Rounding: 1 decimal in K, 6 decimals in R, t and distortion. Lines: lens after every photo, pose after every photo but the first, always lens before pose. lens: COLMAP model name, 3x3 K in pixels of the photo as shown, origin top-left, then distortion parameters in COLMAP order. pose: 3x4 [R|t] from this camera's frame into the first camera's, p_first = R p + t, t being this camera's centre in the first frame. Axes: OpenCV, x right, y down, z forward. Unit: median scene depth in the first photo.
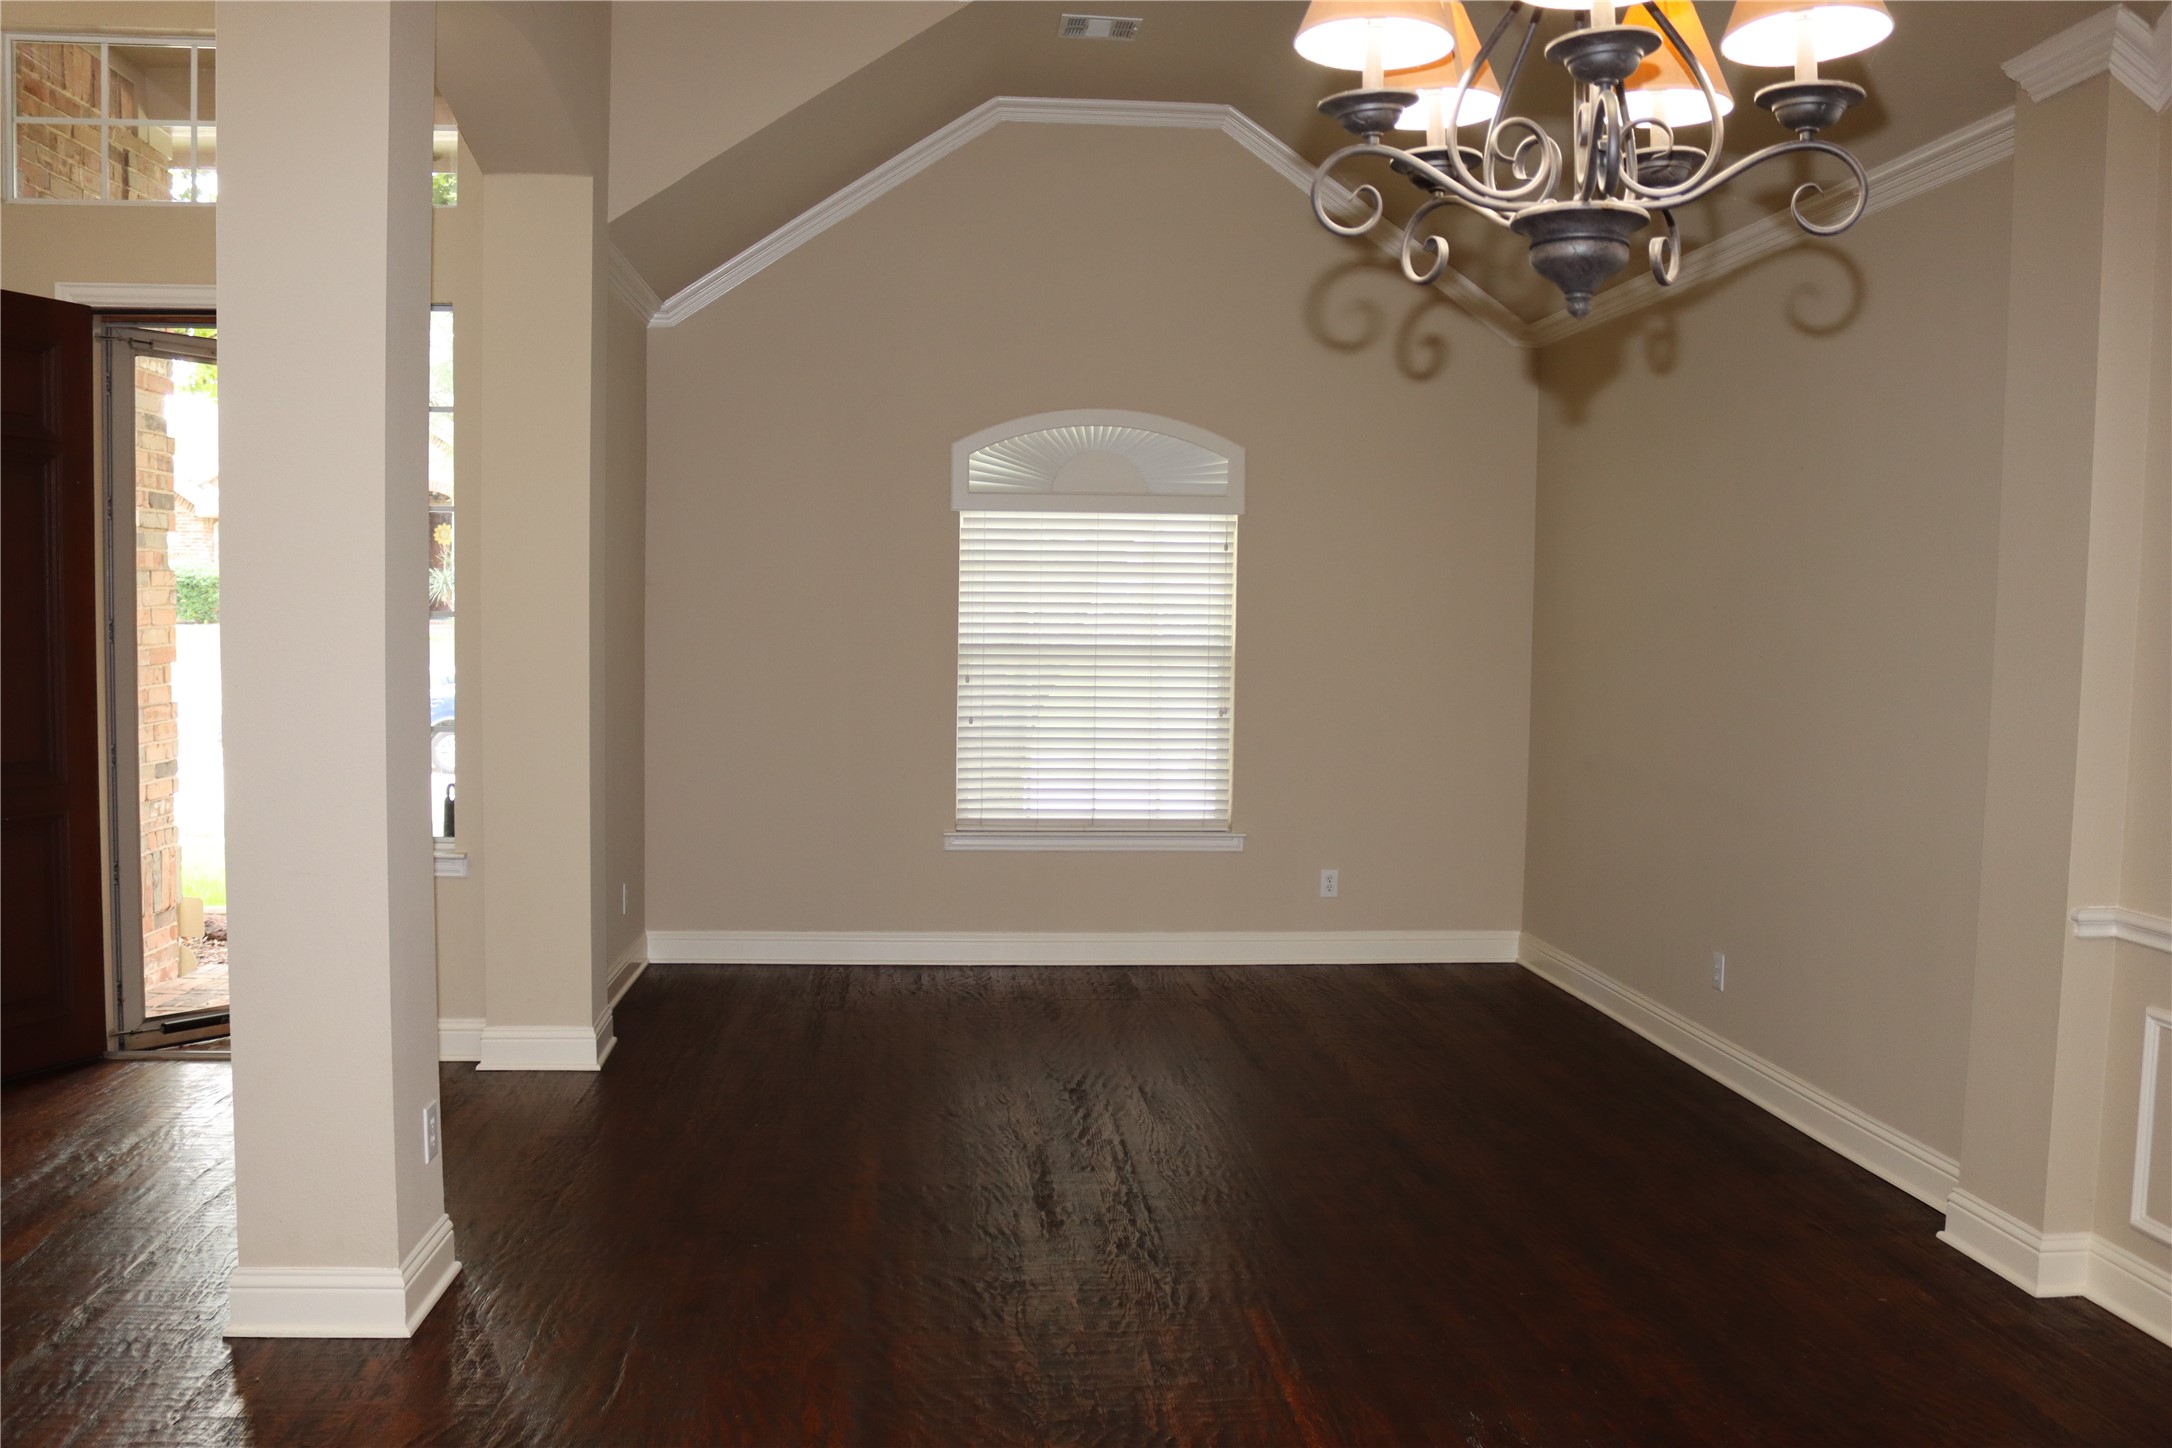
lens RADIAL K [[1806.4, 0, 1076.7], [0, 1806.4, 731.4], [0, 0, 1]] dist [-0.152316, 0.127326]
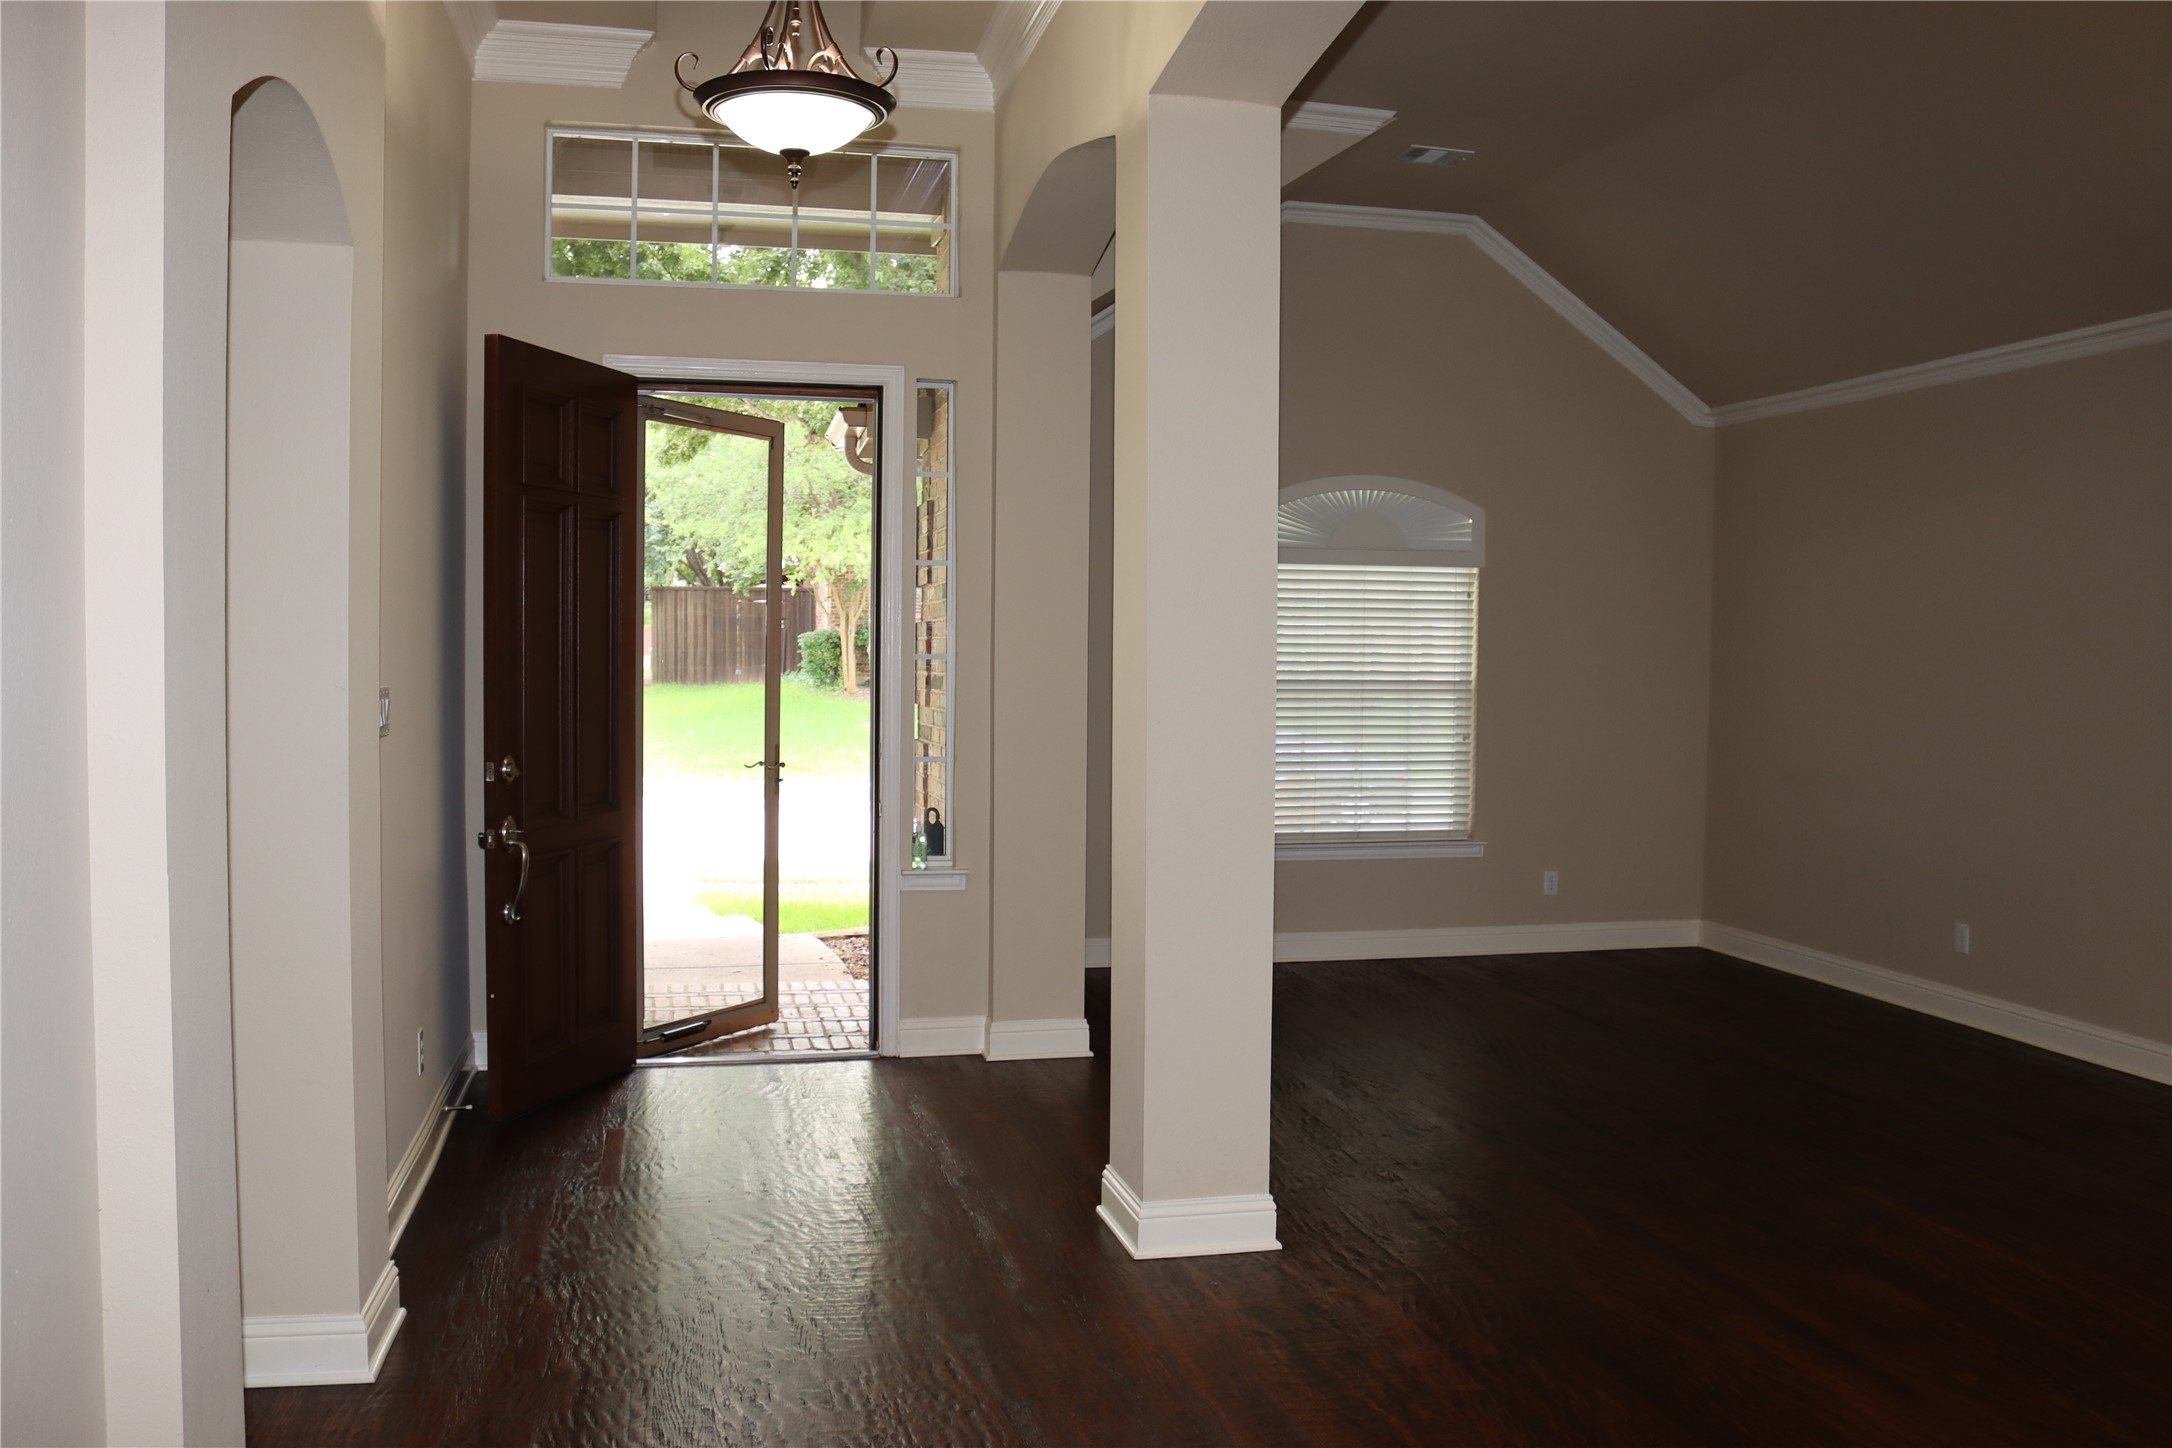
lens RADIAL K [[1806.4, 0, 1076.7], [0, 1806.4, 731.4], [0, 0, 1]] dist [-0.152316, 0.127326]
pose [[0.991413, -0.012813, 0.130142, -0.318203], [0.015384, 0.999706, -0.018768, 0.003291], [-0.129864, 0.020609, 0.991318, -0.110201]]
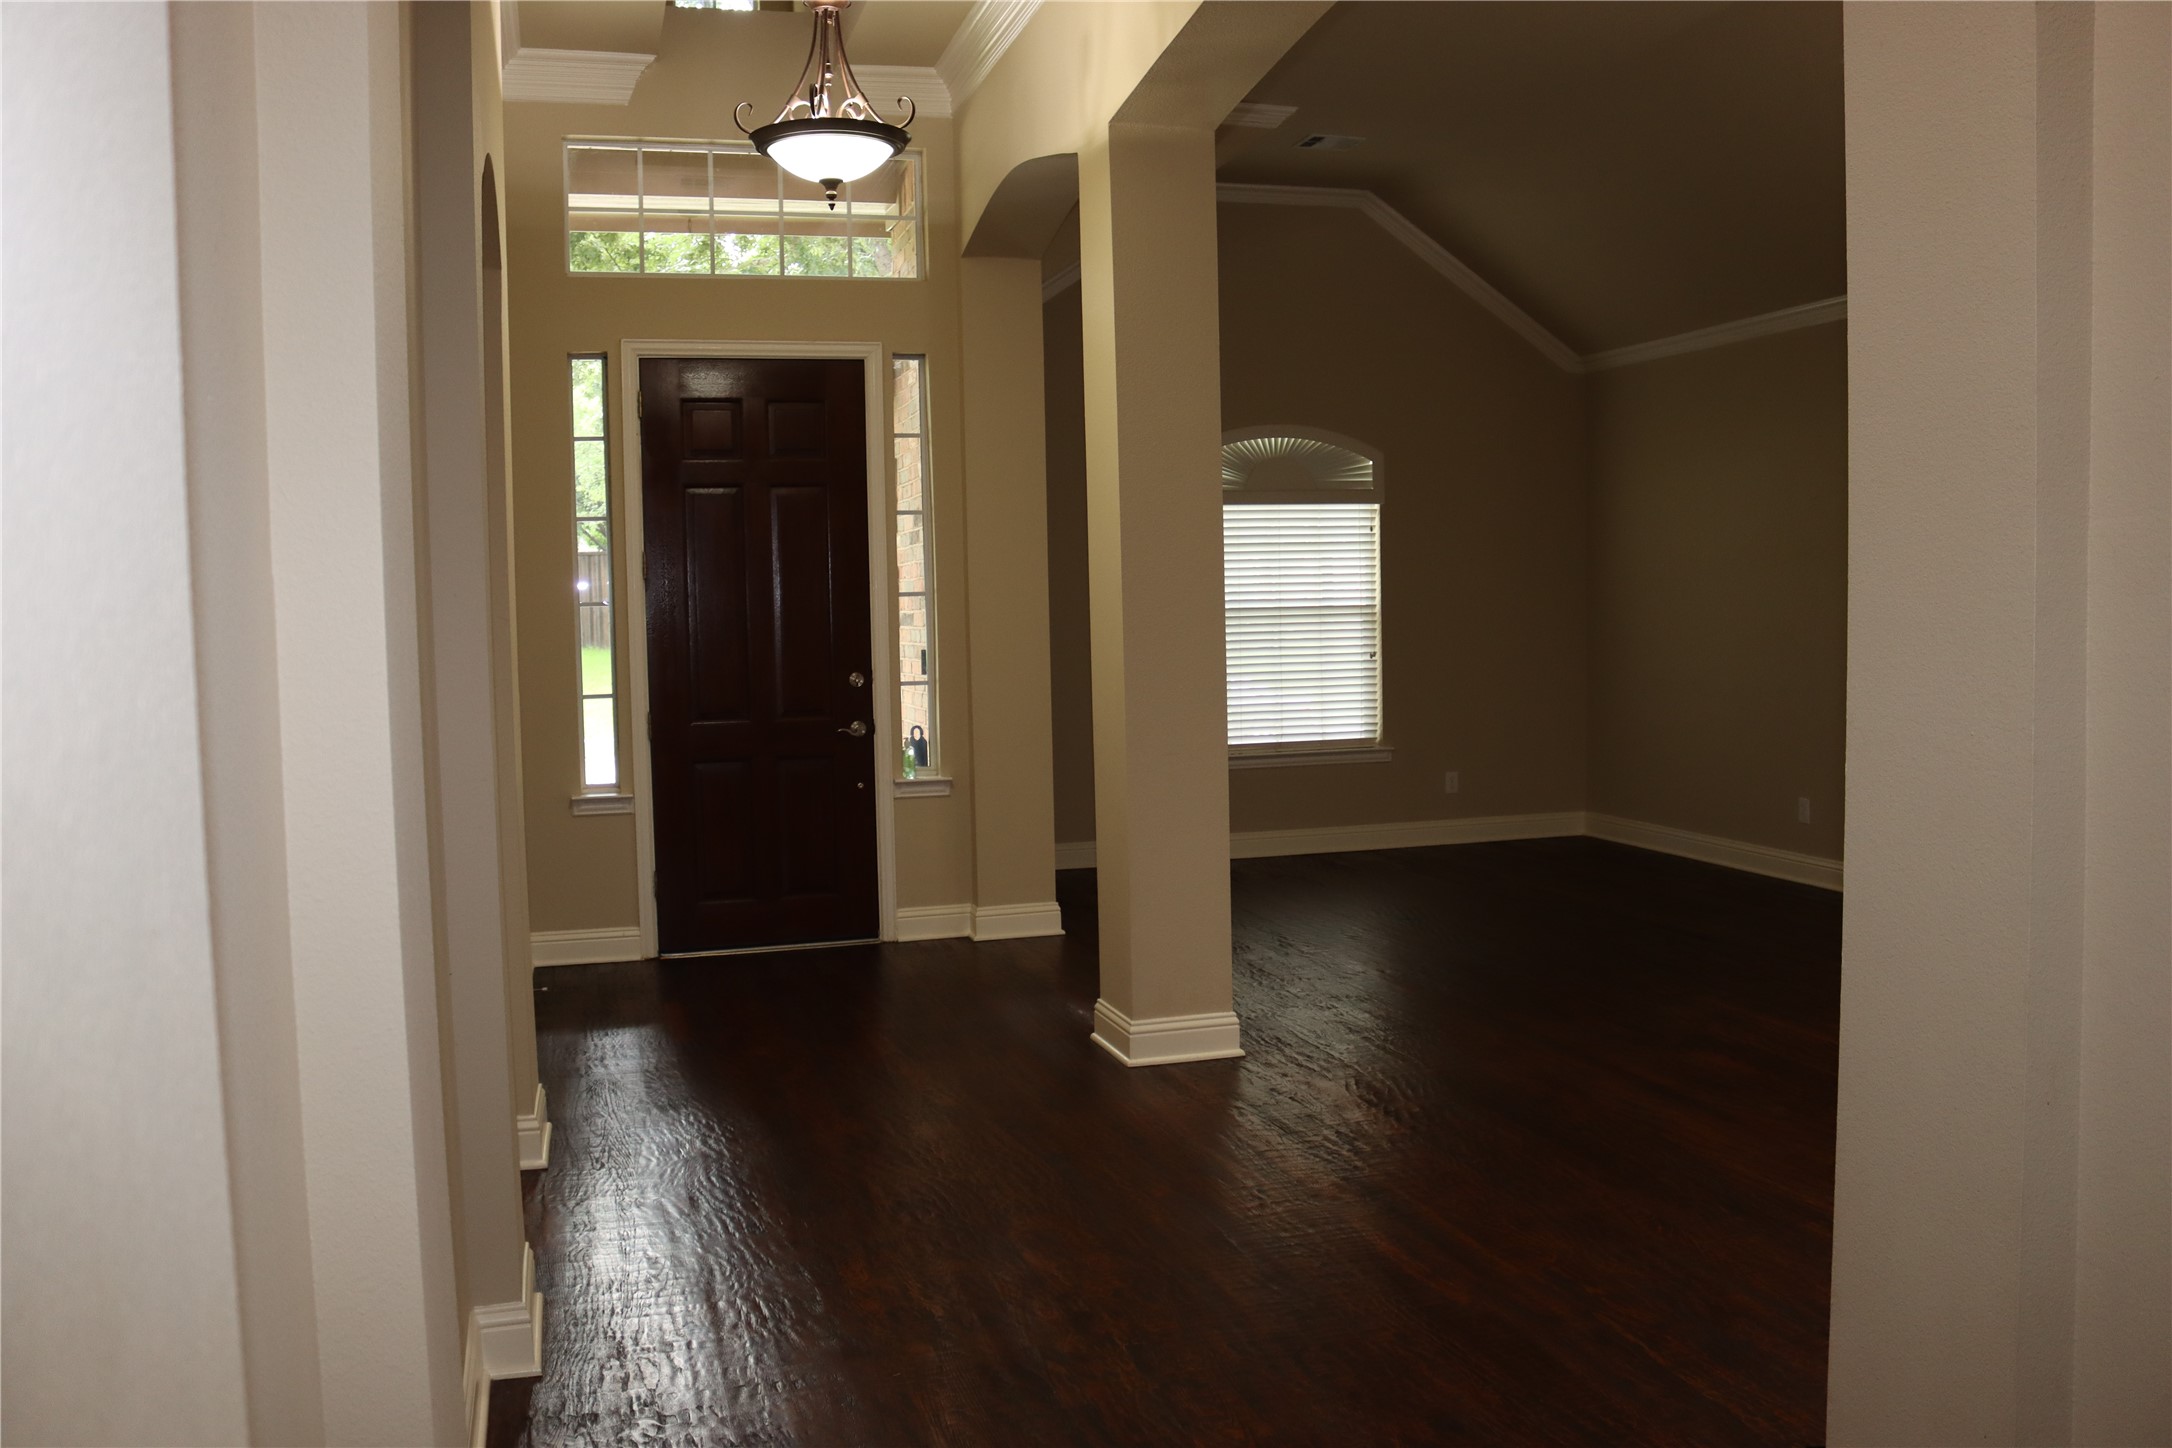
lens RADIAL K [[1806.4, 0, 1076.7], [0, 1806.4, 731.4], [0, 0, 1]] dist [-0.152316, 0.127326]
pose [[0.981863, -0.051913, 0.182348, -0.370674], [0.051083, 0.998652, 0.009247, 0.021346], [-0.182582, 0.000235, 0.983191, -0.239736]]
